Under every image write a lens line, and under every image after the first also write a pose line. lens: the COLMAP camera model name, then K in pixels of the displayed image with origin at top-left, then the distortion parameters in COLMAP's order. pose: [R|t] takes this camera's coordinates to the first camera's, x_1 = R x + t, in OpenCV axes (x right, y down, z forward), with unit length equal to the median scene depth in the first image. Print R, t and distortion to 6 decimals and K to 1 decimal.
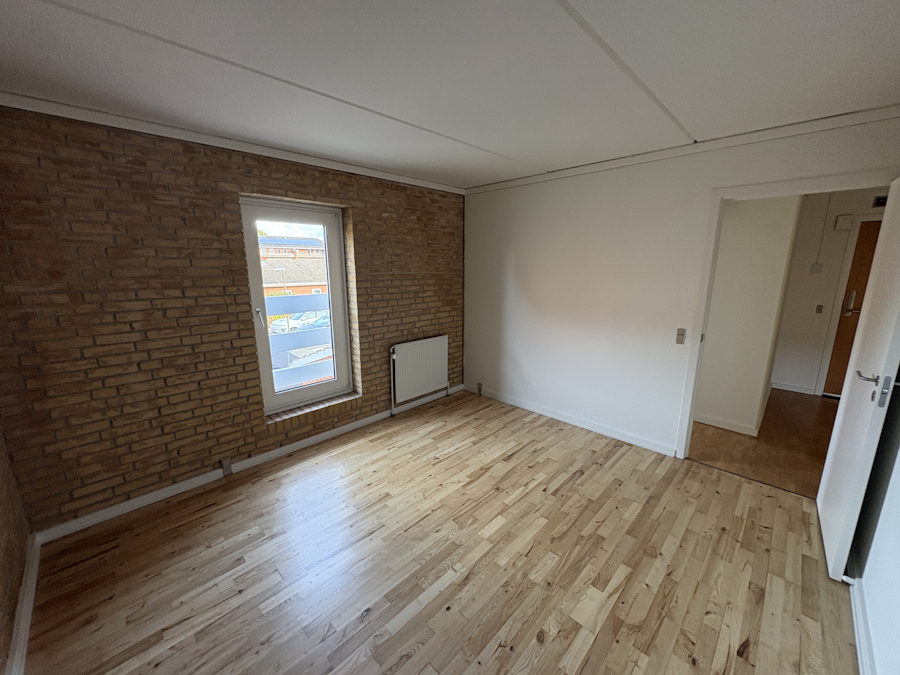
lens RADIAL K [[356.4, 0, 451.0], [0, 356.4, 338.5], [0, 0, 1]] dist [-0.000752, -0.000594]
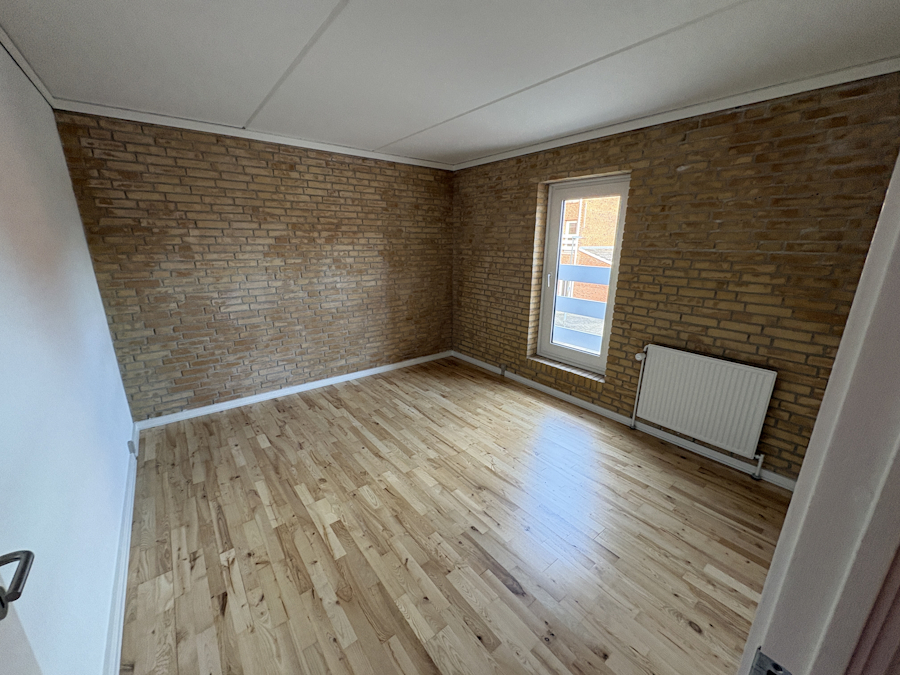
lens RADIAL K [[356.4, 0, 450.7], [0, 356.4, 339.3], [0, 0, 1]] dist [-0.000752, -0.000594]
pose [[-0.122432, 0.269046, -0.955314, 0.820122], [-0.212328, 0.933169, 0.290021, -0.160068], [0.969498, 0.238348, -0.057124, 0.814045]]
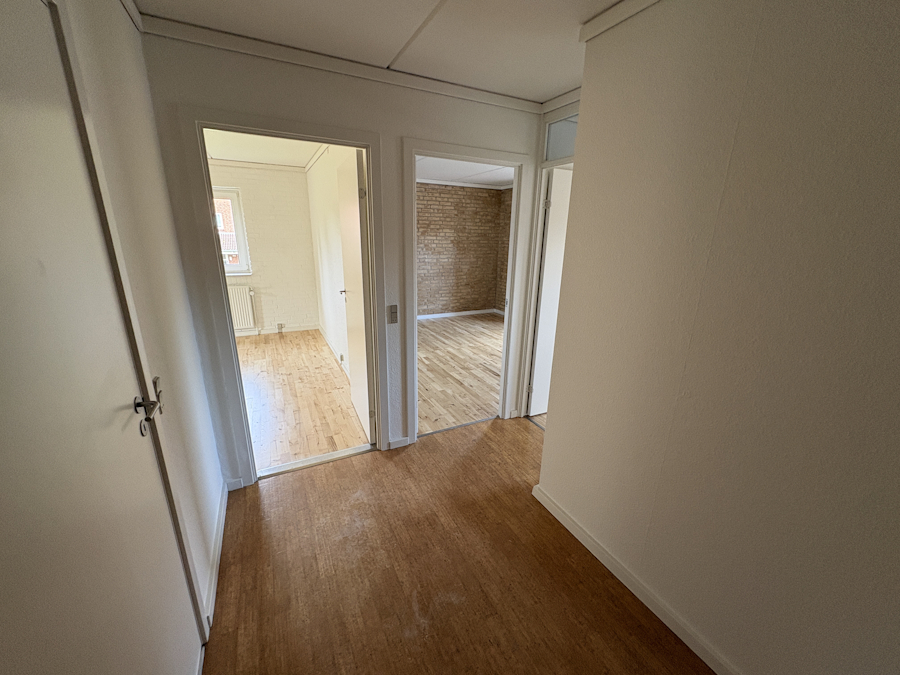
lens RADIAL K [[356.4, 0, 451.0], [0, 356.4, 339.8], [0, 0, 1]] dist [-0.000752, -0.000594]
pose [[-0.310051, 0.268647, -0.911974, 1.709826], [-0.215510, 0.914416, 0.342635, -0.220934], [0.925972, 0.302774, -0.225620, 1.095388]]
